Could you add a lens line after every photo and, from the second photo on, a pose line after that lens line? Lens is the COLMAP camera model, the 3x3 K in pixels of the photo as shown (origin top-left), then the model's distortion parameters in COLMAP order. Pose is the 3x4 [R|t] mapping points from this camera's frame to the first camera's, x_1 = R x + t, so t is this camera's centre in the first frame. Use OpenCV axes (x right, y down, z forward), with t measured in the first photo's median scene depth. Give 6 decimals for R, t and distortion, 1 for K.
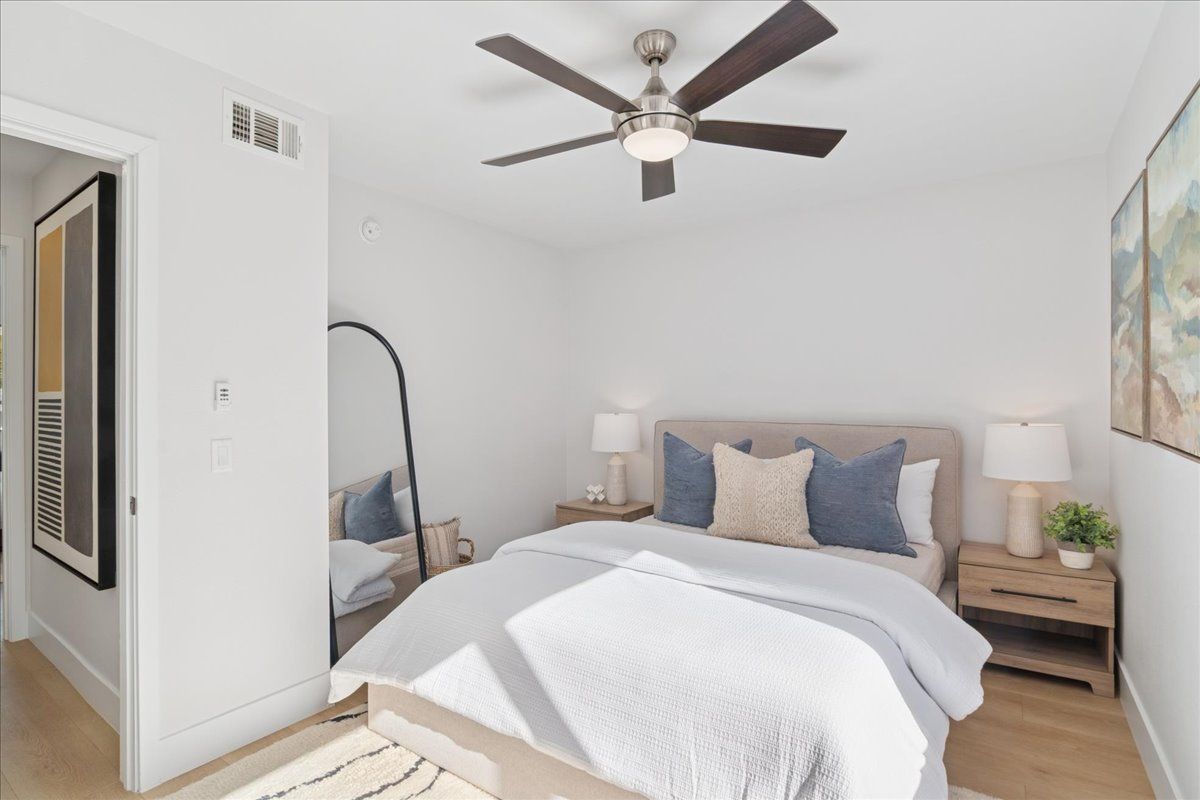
lens RADIAL K [[584.9, 0, 599.3], [0, 584.9, 388.2], [0, 0, 1]] dist [-0.003332, -0.001194]
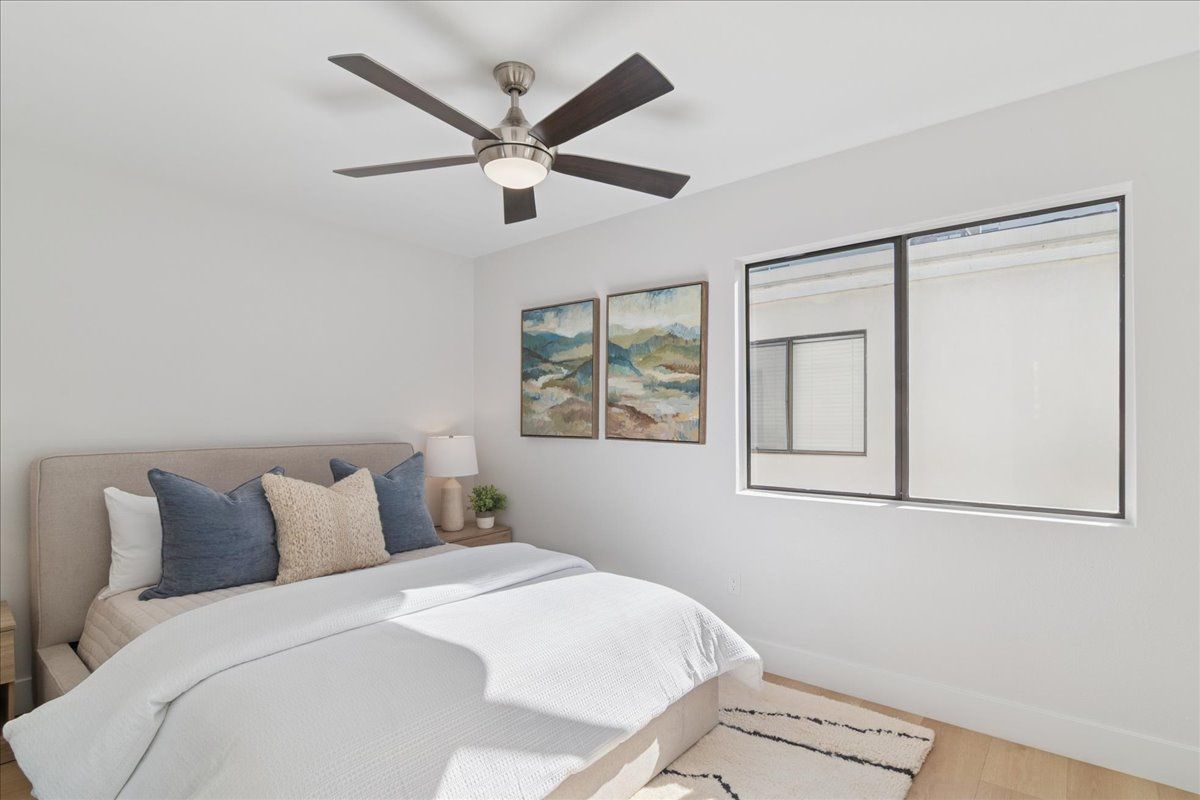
lens RADIAL K [[596.2, 0, 602.5], [0, 596.2, 409.8], [0, 0, 1]] dist [-0.000666, -0.000307]
pose [[0.076580, 0.012843, 0.996981, -0.901911], [-0.005898, 0.999905, -0.012427, 0.018397], [-0.997046, -0.004929, 0.076649, 0.722698]]
